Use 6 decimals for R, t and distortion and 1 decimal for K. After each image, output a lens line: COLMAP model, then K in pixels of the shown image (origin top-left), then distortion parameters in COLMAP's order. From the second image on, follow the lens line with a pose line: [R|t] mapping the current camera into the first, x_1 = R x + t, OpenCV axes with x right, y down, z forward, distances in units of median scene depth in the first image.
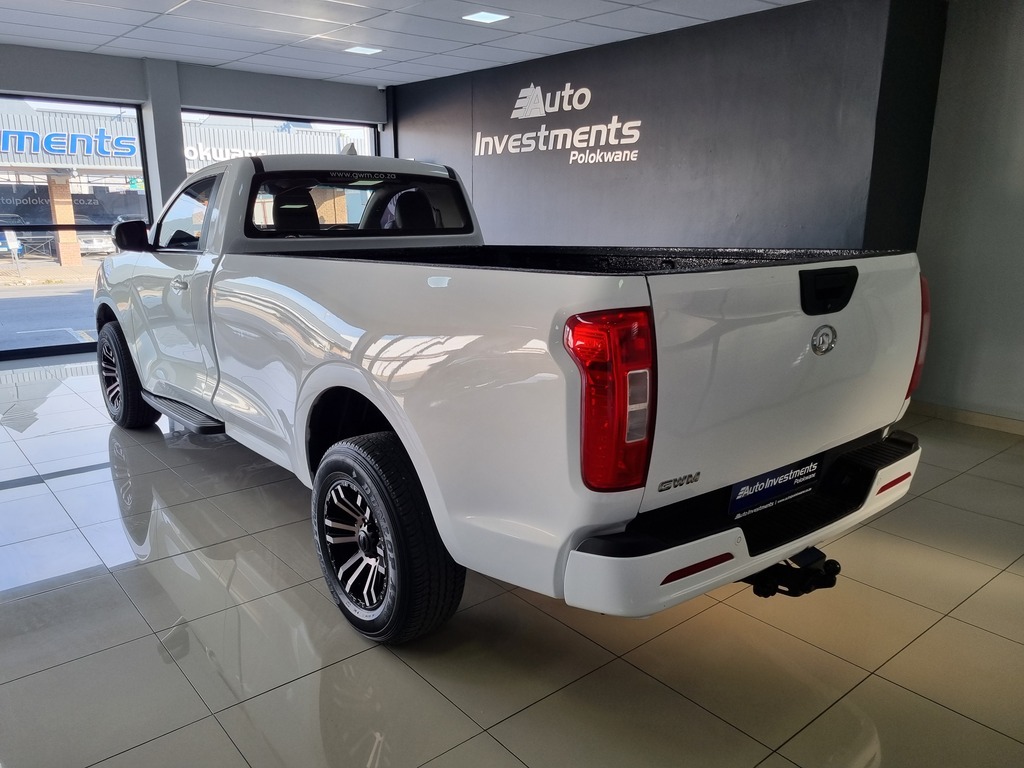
lens RADIAL K [[760.6, 0, 512.0], [0, 760.6, 384.0], [0, 0, 1]] dist [0.056038, -0.033861]
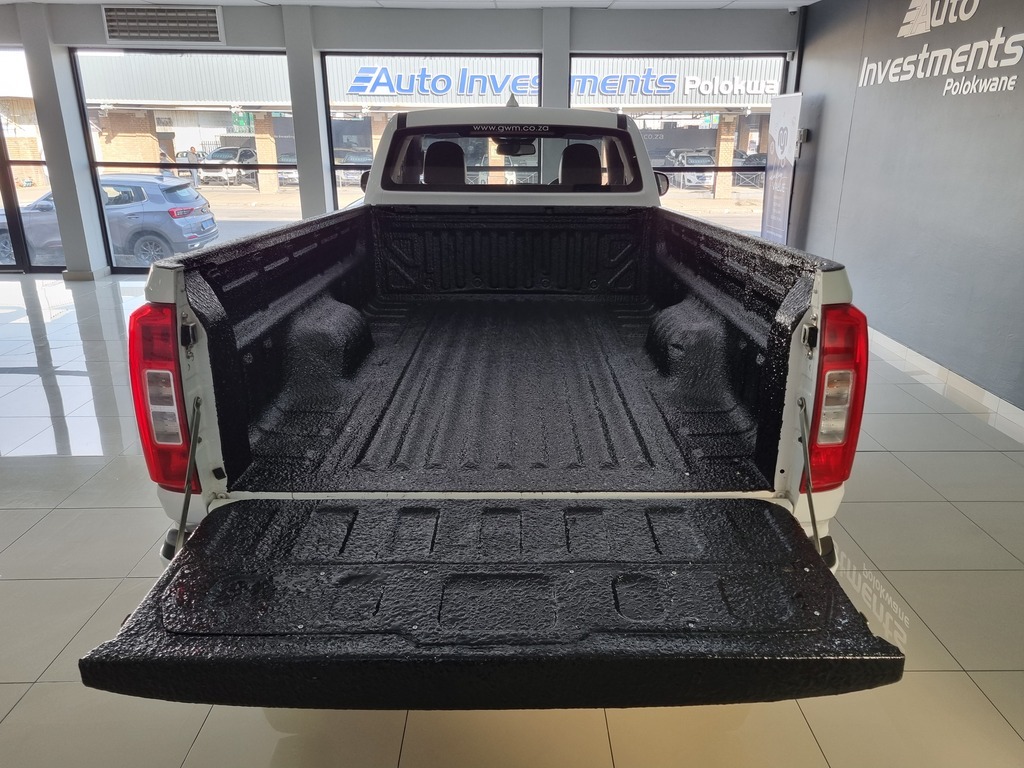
lens RADIAL K [[770.5, 0, 533.0], [0, 770.5, 396.7], [0, 0, 1]] dist [0.046579, -0.039666]
pose [[0.780089, 0.199538, -0.592997, 0.283642], [-0.143148, 0.979562, 0.141301, -0.048450], [0.609072, -0.025341, 0.792710, 0.135757]]
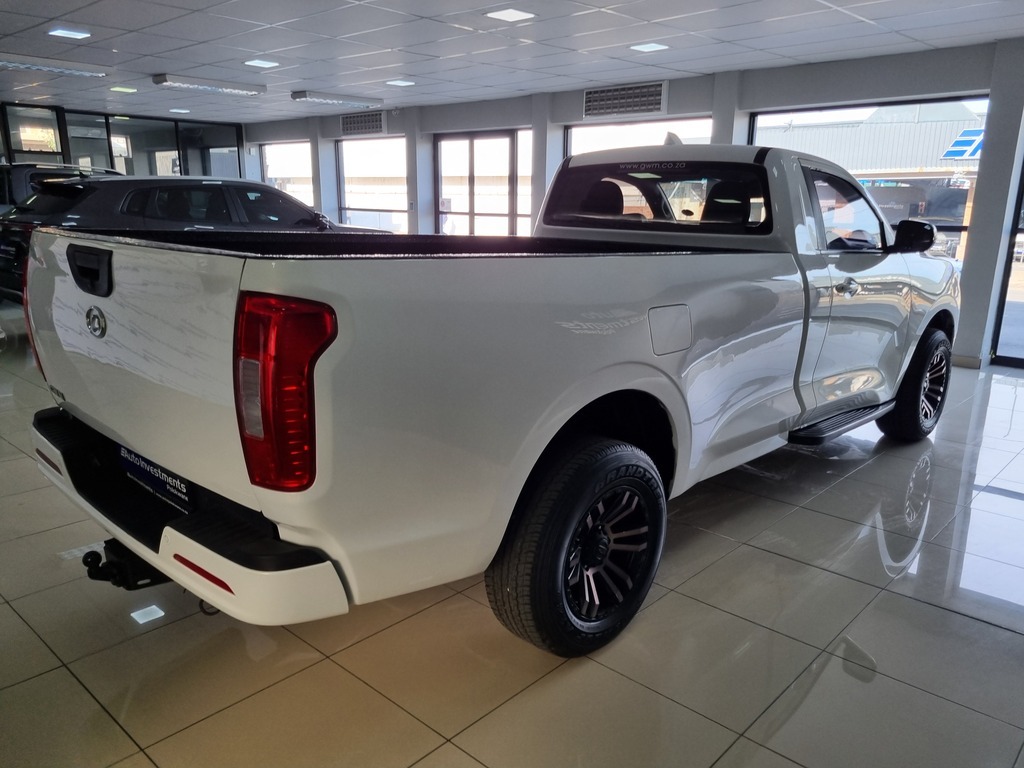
lens RADIAL K [[772.3, 0, 516.3], [0, 772.3, 387.2], [0, 0, 1]] dist [0.038710, -0.032226]
pose [[0.116236, 0.229641, -0.966310, 0.460977], [-0.237896, 0.951021, 0.197392, -0.095813], [0.964310, 0.206937, 0.165174, 0.436790]]
